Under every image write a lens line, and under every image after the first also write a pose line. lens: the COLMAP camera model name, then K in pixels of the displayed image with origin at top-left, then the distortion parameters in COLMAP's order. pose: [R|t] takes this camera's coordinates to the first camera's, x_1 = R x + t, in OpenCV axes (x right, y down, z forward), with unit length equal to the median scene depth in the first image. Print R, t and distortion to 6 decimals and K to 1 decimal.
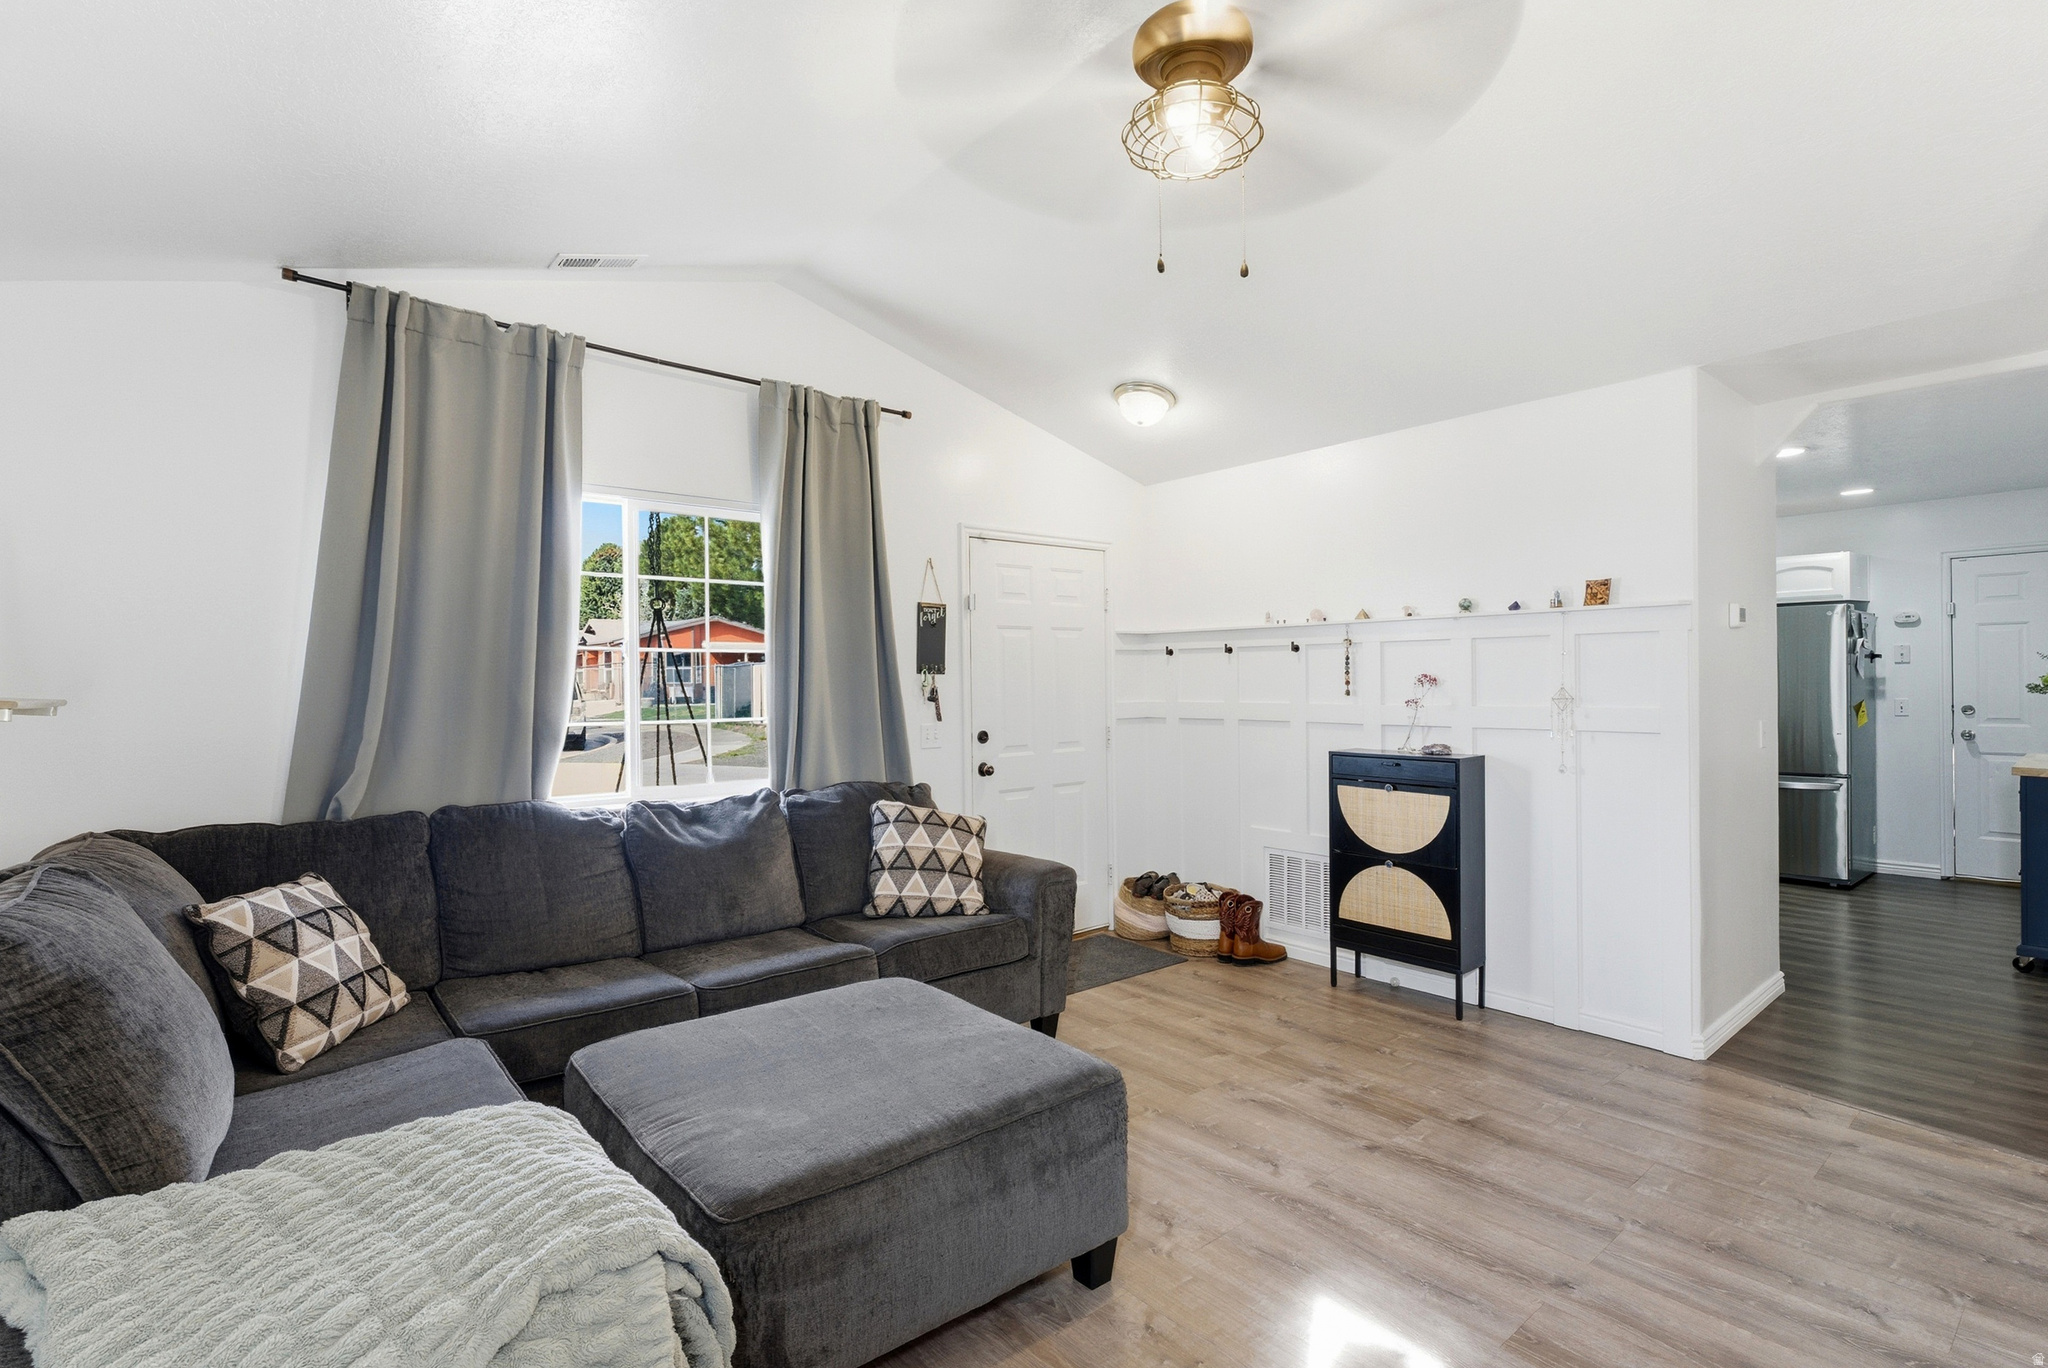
lens RADIAL K [[979.5, 0, 1030.5], [0, 979.5, 676.3], [0, 0, 1]] dist [0.010491, 0.000908]
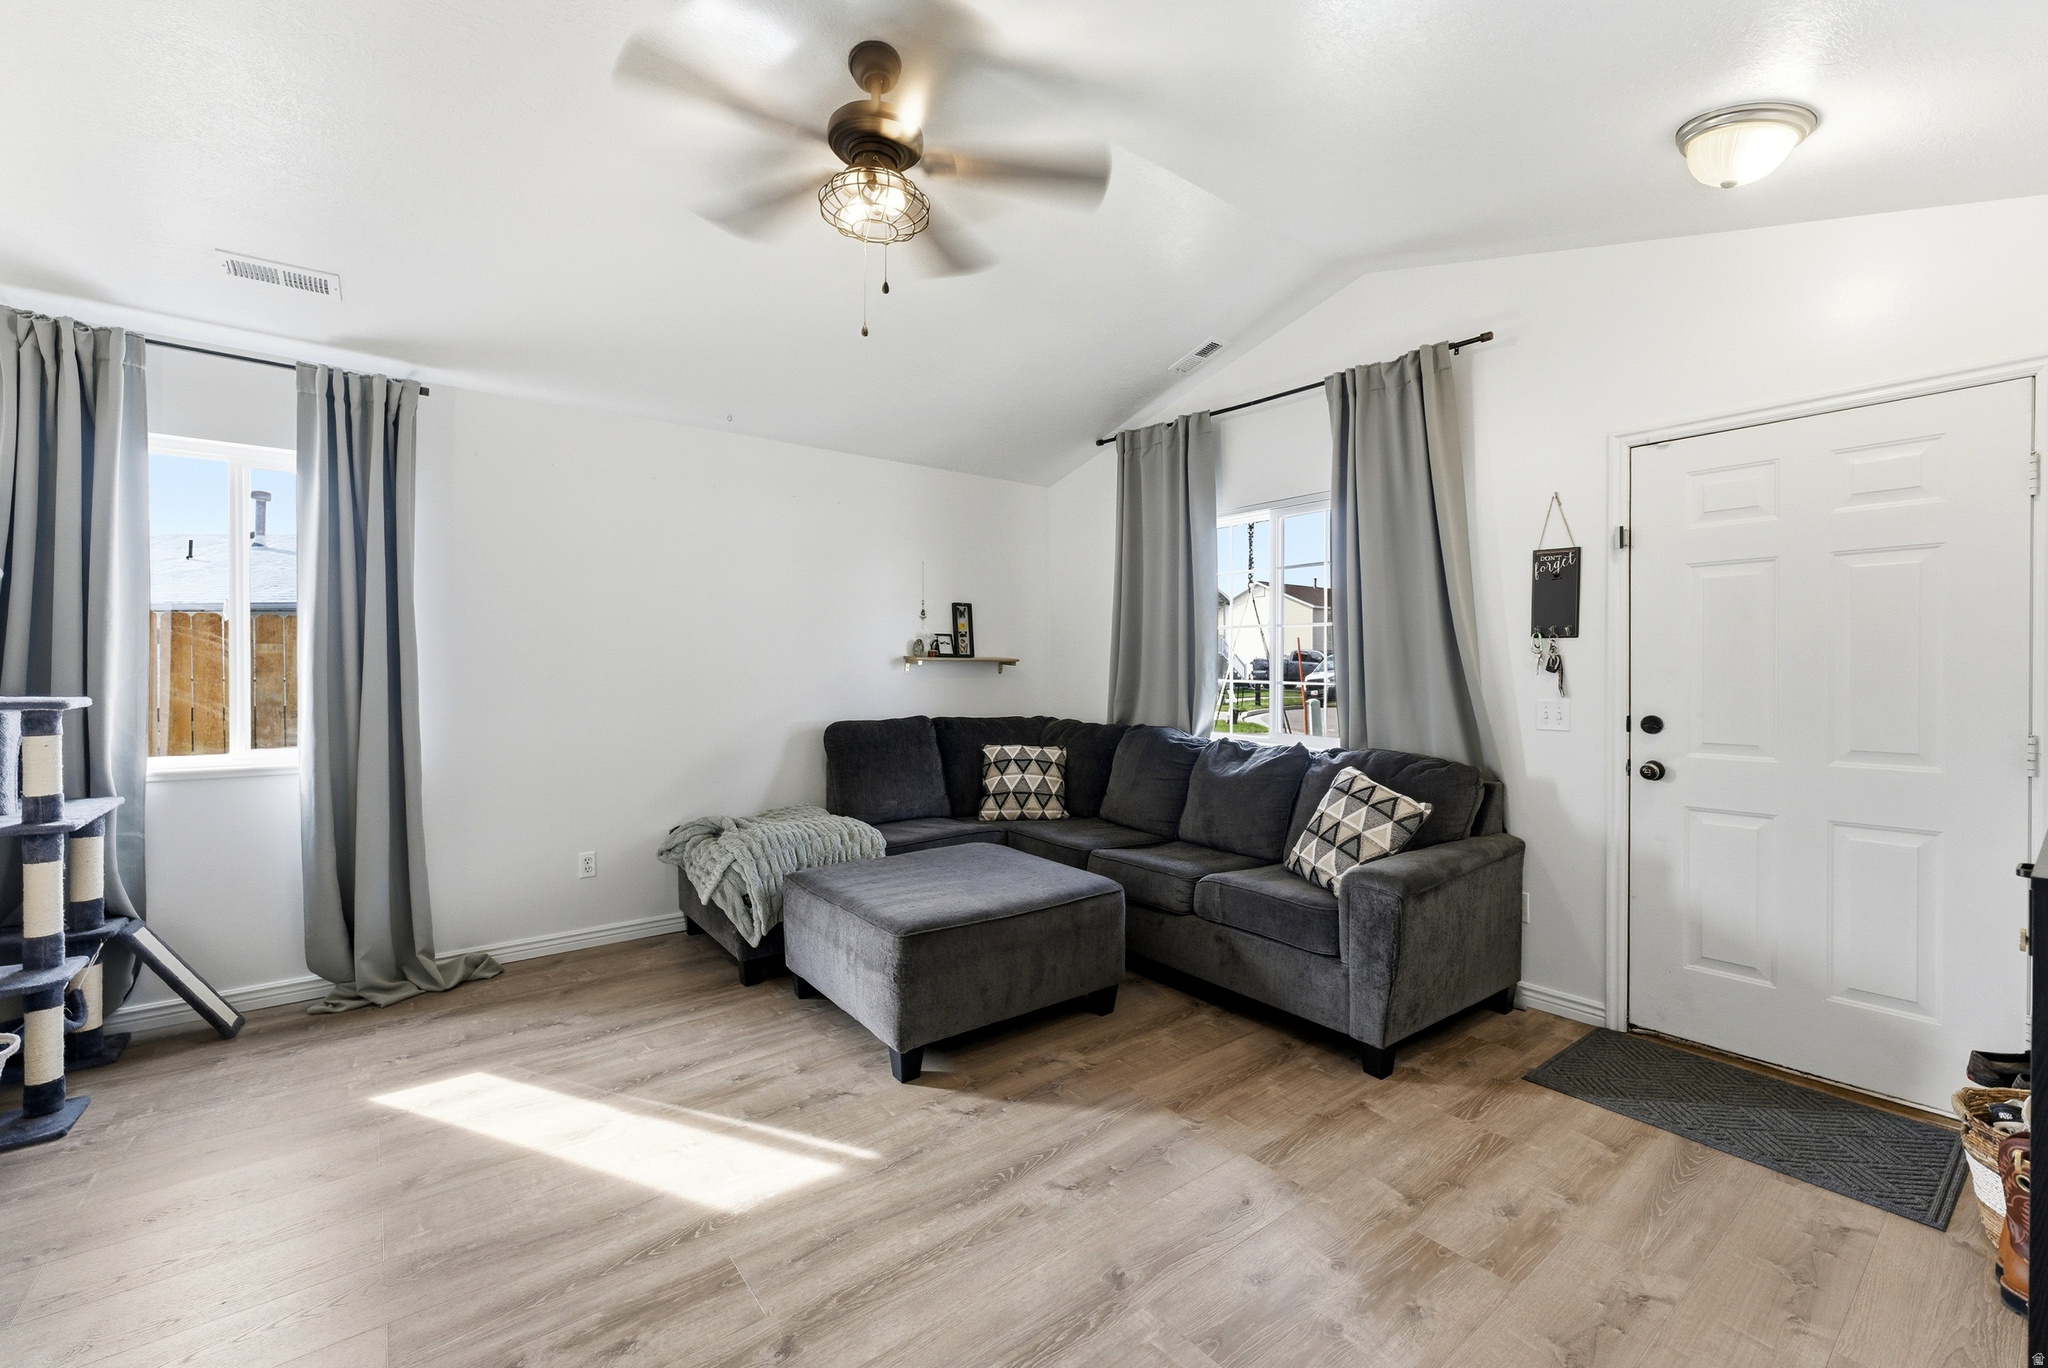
lens RADIAL K [[836.9, 0, 1021.8], [0, 836.9, 670.1], [0, 0, 1]] dist [0.001700, 0.000539]
pose [[-0.037524, 0.011328, -0.999232, 0.588693], [0.001834, 0.999935, 0.011267, 0.015359], [0.999294, -0.001410, -0.037542, 0.584008]]
